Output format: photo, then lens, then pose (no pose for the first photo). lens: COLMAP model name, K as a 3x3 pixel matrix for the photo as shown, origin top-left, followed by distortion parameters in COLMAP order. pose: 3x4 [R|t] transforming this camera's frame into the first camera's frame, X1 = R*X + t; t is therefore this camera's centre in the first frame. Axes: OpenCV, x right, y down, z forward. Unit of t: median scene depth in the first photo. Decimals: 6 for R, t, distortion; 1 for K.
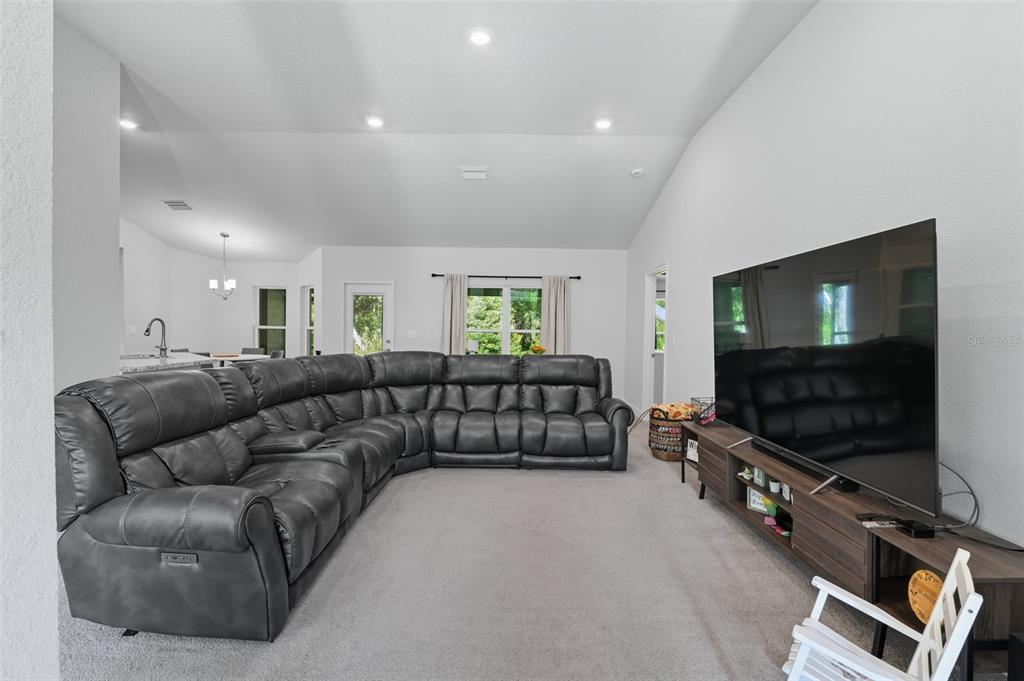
lens RADIAL K [[476.6, 0, 511.6], [0, 476.6, 341.1], [0, 0, 1]] dist [-0.015697, 0.000064]
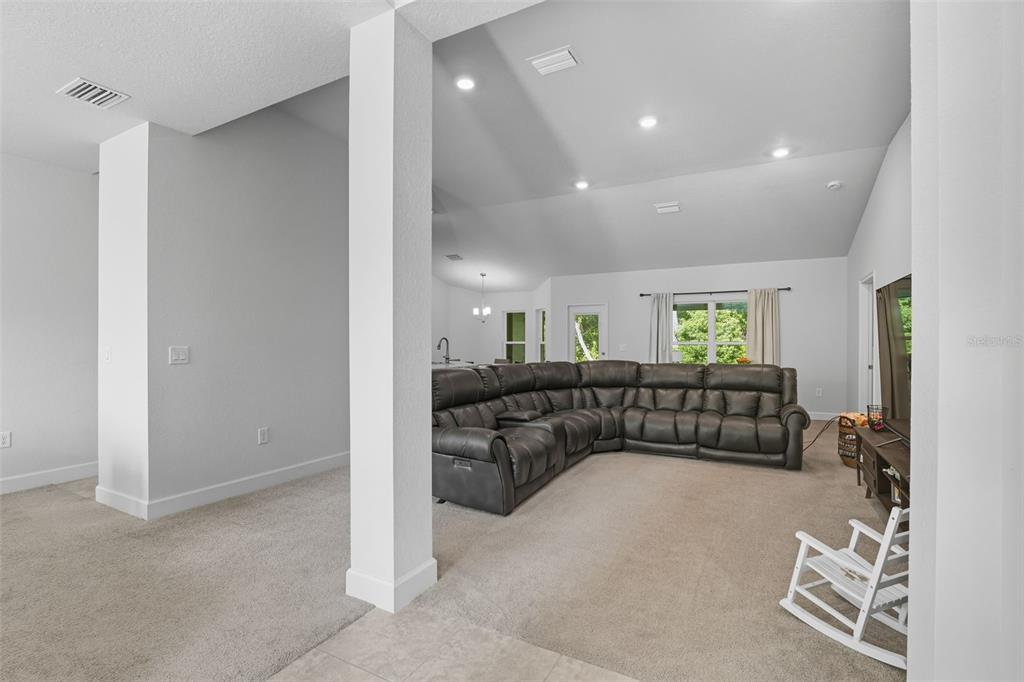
lens RADIAL K [[476.6, 0, 503.3], [0, 476.6, 343.2], [0, 0, 1]] dist [-0.015697, 0.000064]
pose [[0.876780, -0.012766, -0.480722, 0.163130], [0.000781, 0.999684, -0.025122, 0.009076], [0.480891, 0.021651, 0.876513, -0.272061]]
